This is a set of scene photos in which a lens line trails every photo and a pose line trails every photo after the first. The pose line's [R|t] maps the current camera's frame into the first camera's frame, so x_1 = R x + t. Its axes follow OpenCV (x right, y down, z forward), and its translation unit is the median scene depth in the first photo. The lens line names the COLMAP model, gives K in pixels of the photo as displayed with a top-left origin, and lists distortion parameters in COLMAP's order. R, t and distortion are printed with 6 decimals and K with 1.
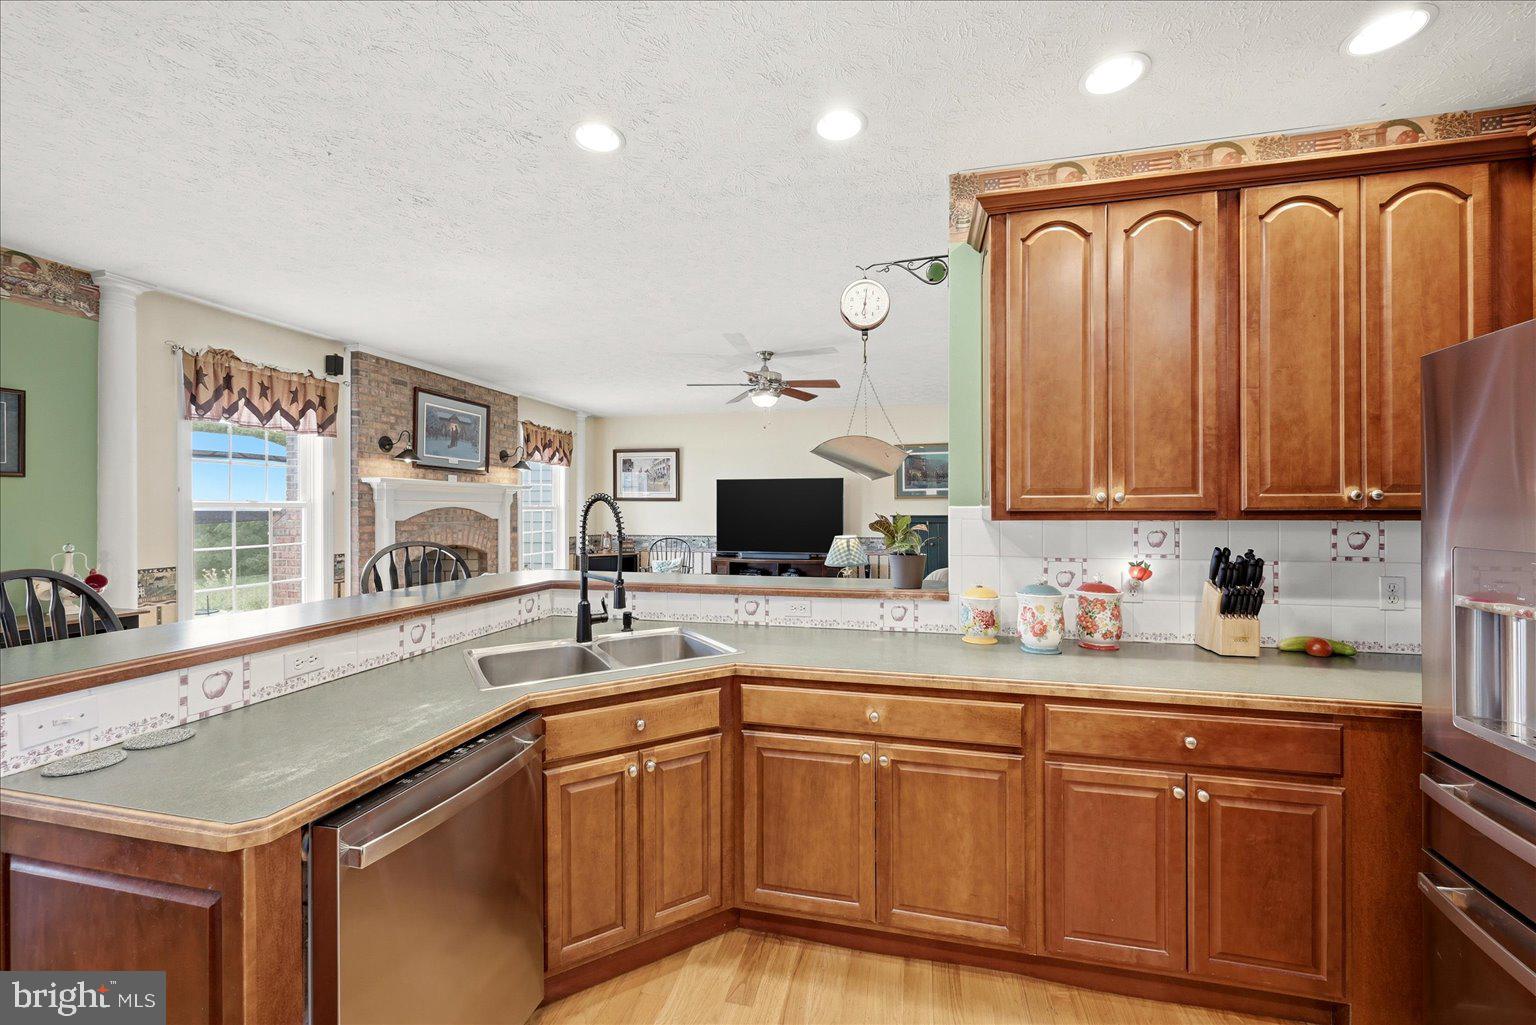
lens RADIAL K [[607.8, 0, 766.0], [0, 607.8, 510.1], [0, 0, 1]] dist [-0.001661, -0.000192]
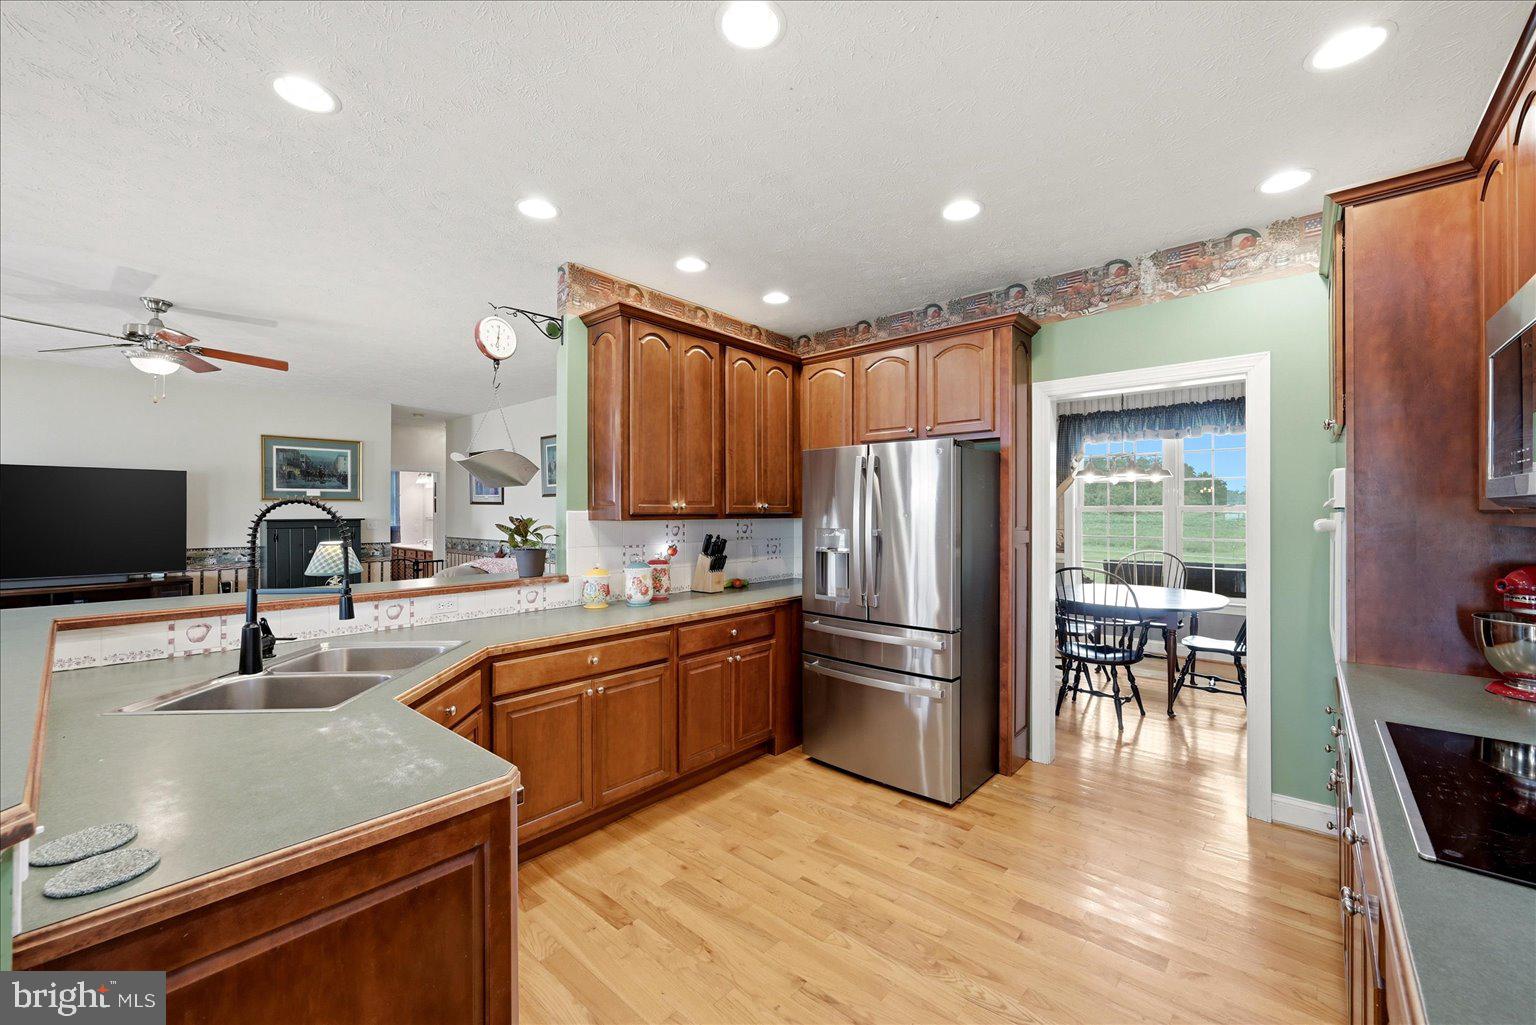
lens RADIAL K [[617.9, 0, 768.0], [0, 617.9, 512.5], [0, 0, 1]] dist [-0.000567, -0.000080]
pose [[0.463517, 0.000474, 0.886088, -0.395801], [-0.000006, 1.000000, -0.000532, -0.001302], [-0.886088, 0.000242, 0.463517, -0.008311]]
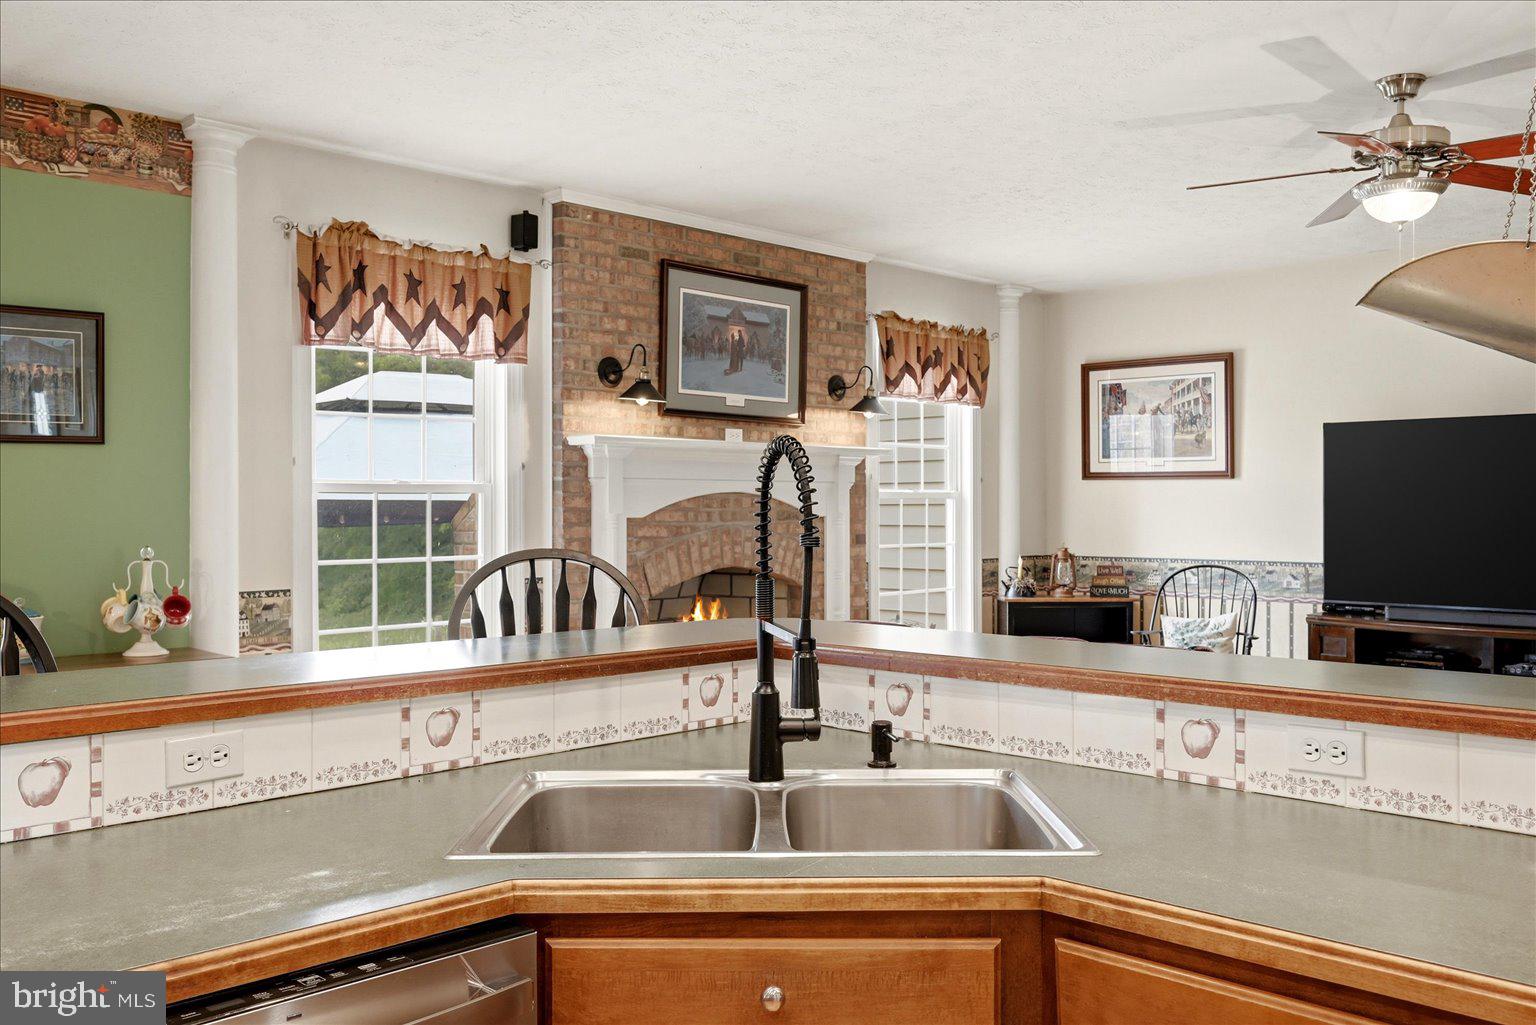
lens RADIAL K [[1322.1, 0, 768.0], [0, 1322.1, 512.5], [0, 0, 1]] dist [-0.006566, -0.005695]
pose [[0.857142, 0.000910, -0.515080, 0.103348], [0.000566, 0.999996, 0.002709, 0.012432], [0.515080, -0.002614, 0.857138, 0.105796]]
